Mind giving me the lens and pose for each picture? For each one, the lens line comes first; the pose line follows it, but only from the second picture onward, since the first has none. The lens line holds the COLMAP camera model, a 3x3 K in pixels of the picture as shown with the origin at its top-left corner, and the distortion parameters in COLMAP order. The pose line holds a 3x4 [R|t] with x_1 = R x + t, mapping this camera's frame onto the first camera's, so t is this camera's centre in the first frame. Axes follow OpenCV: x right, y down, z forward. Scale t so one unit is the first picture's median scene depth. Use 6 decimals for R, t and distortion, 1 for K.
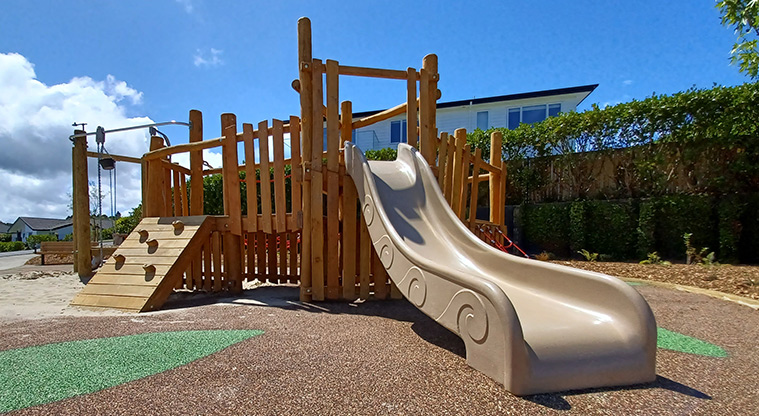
lens RADIAL K [[299.1, 0, 377.5], [0, 299.1, 207.4], [0, 0, 1]] dist [0.003736, 0.000141]
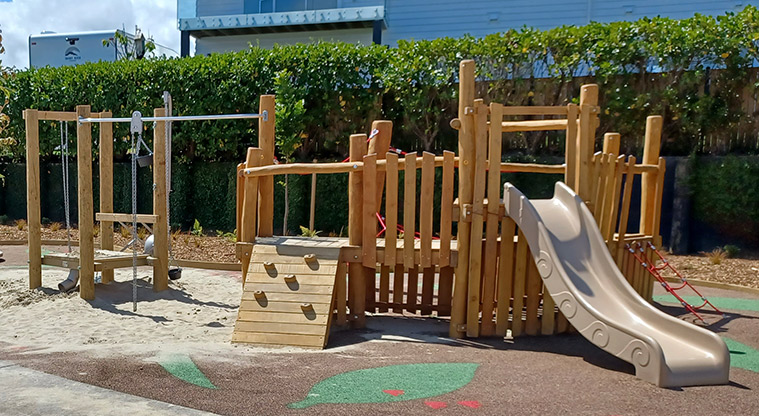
lens RADIAL K [[679.7, 0, 379.9], [0, 679.7, 208.9], [0, 0, 1]] dist [-0.000610, 0.000834]
pose [[0.999897, -0.000840, 0.014346, -0.661694], [-0.001289, 0.989017, 0.147796, -0.557636], [-0.014313, -0.147800, 0.988914, -1.469062]]
